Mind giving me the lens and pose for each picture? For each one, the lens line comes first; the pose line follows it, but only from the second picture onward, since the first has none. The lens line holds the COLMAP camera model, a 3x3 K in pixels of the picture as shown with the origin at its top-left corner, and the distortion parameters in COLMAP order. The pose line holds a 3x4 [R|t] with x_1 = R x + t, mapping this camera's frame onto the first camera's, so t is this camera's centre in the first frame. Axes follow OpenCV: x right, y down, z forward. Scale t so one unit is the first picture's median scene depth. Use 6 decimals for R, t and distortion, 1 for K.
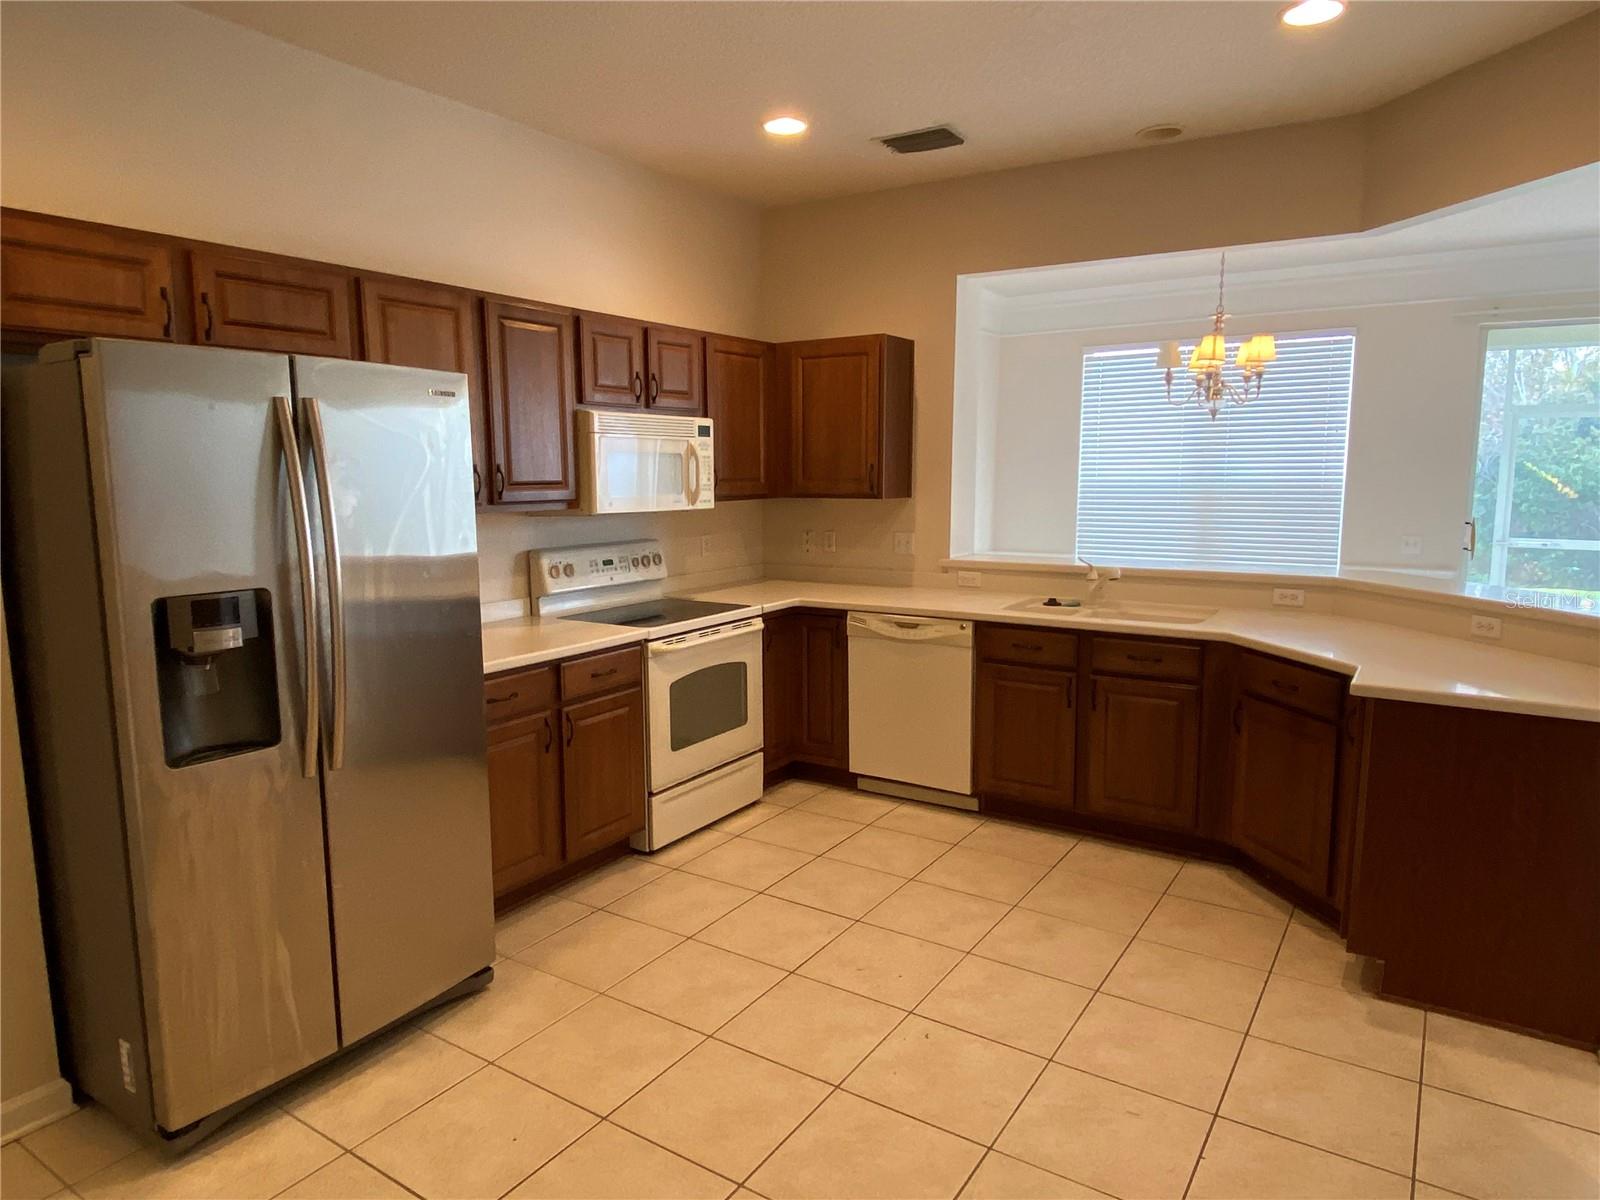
lens RADIAL K [[987.2, 0, 785.9], [0, 987.2, 603.9], [0, 0, 1]] dist [0.074659, -0.069376]
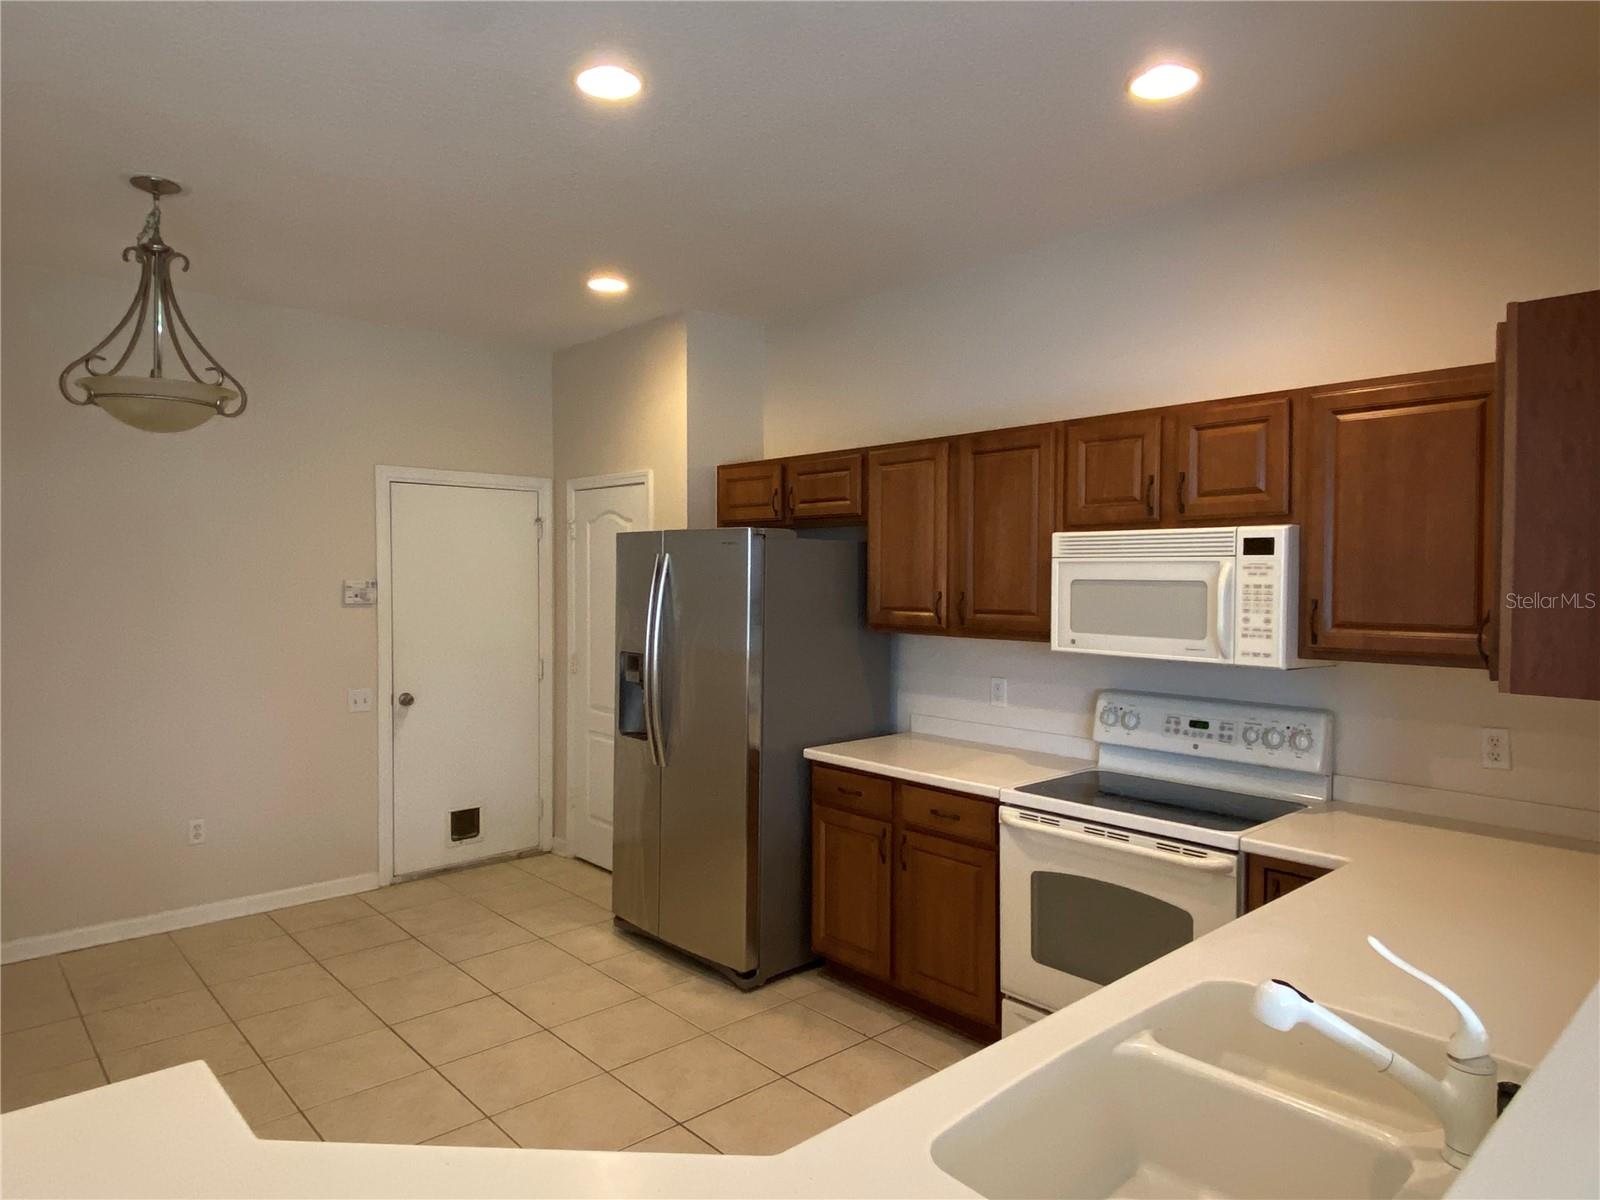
lens RADIAL K [[987.2, 0, 789.3], [0, 987.2, 604.0], [0, 0, 1]] dist [0.074659, -0.069376]
pose [[-0.246159, 0.033867, -0.968637, 0.665363], [-0.135302, 0.988403, 0.068942, -0.151736], [0.959739, 0.148029, -0.238722, 0.933860]]
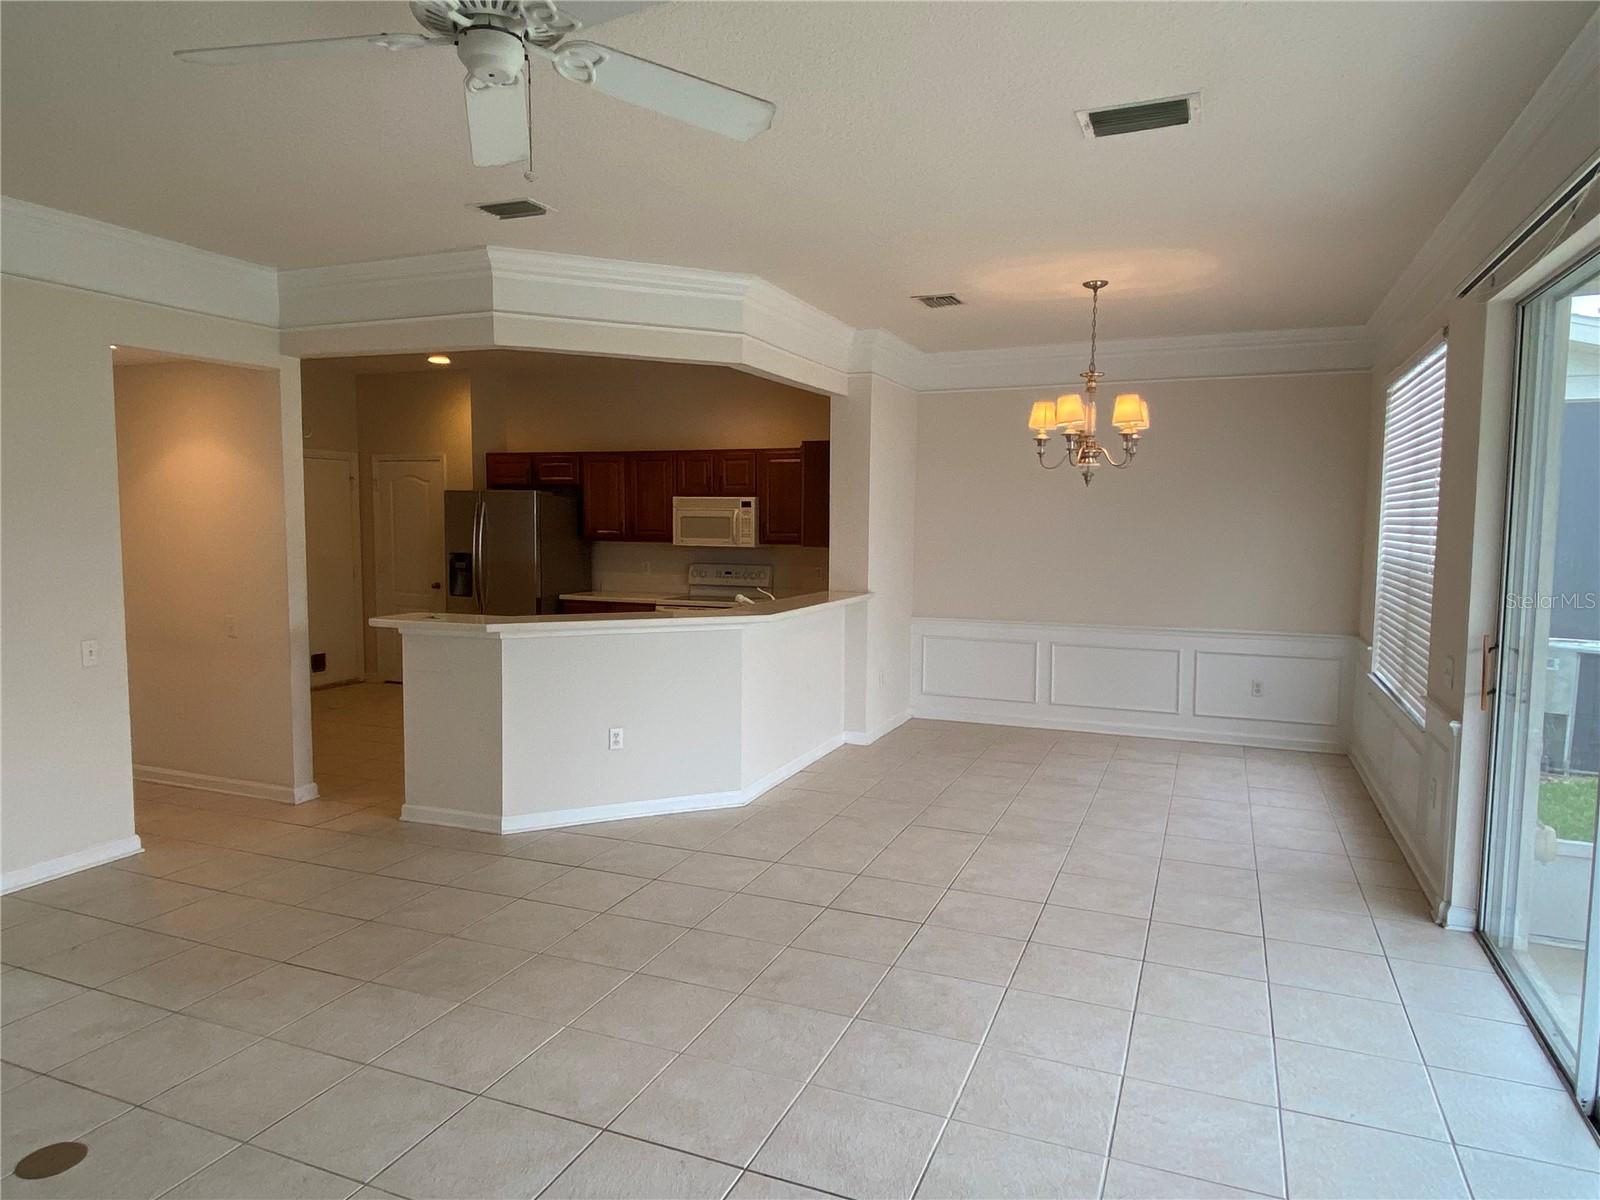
lens RADIAL K [[987.2, 0, 787.0], [0, 987.2, 602.3], [0, 0, 1]] dist [0.074659, -0.069376]
pose [[0.189549, 0.091212, -0.977626, 1.834271], [-0.143723, 0.987529, 0.064270, -0.133959], [0.971295, 0.128325, 0.200294, 0.789461]]
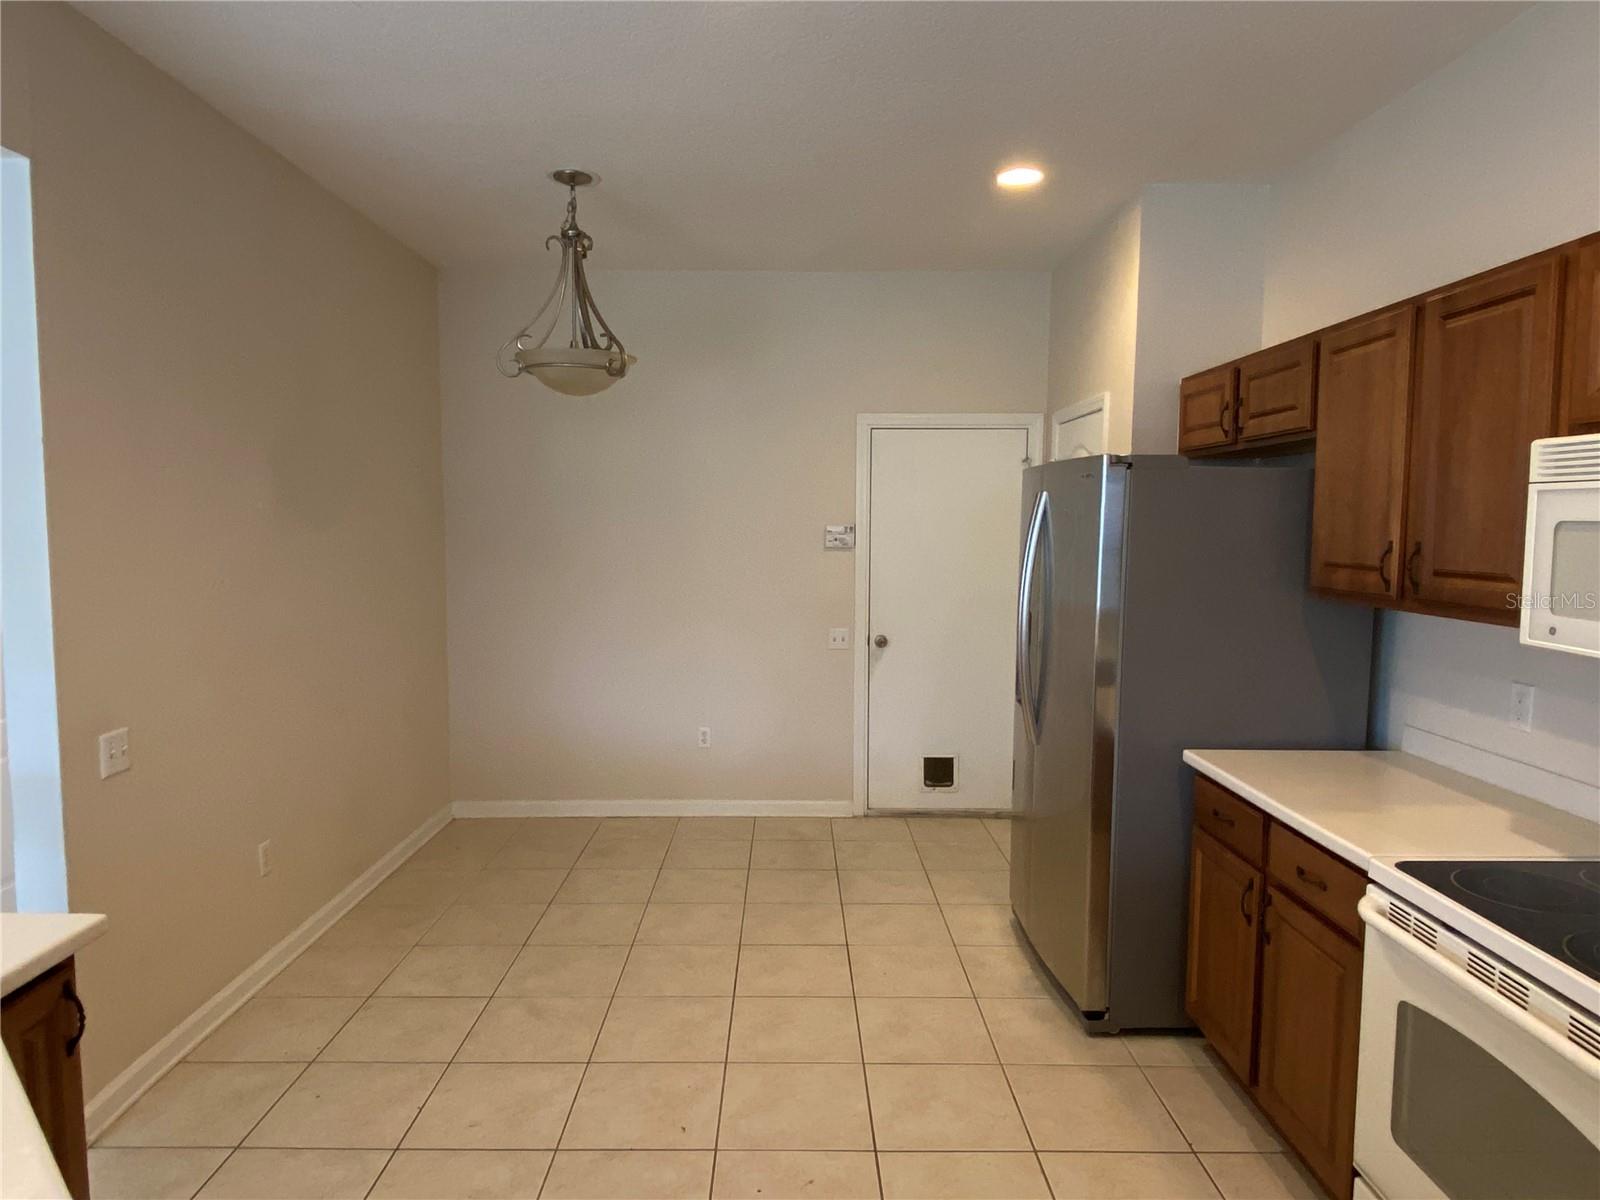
lens RADIAL K [[987.2, 0, 800.0], [0, 987.2, 604.8], [0, 0, 1]] dist [0.074659, -0.069376]
pose [[-0.823522, 0.048955, -0.565168, 0.375627], [-0.079301, 0.976553, 0.200140, -0.174374], [0.561715, 0.209638, -0.800330, 1.141113]]
